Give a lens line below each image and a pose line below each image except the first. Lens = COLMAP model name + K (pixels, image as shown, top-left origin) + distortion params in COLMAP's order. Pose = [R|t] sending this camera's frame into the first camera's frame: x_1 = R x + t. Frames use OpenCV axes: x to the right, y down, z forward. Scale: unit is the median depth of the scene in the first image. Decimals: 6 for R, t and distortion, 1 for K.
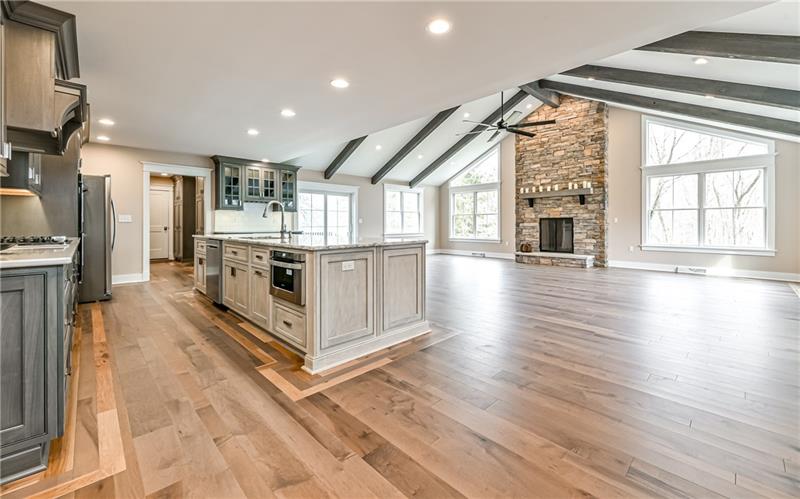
lens RADIAL K [[321.5, 0, 399.5], [0, 321.5, 228.3], [0, 0, 1]] dist [0.013317, -0.004864]
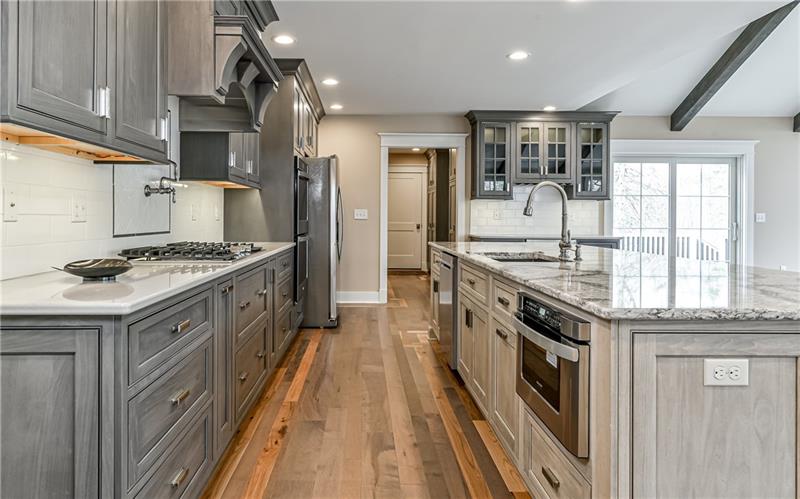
lens RADIAL K [[485.9, 0, 399.9], [0, 485.9, 212.7], [0, 0, 1]] dist [0.004477, 0.001600]
pose [[0.730894, 0.003605, -0.682481, -0.036594], [-0.014493, 0.999843, -0.010240, -0.020621], [0.682337, 0.017375, 0.730831, 0.231164]]
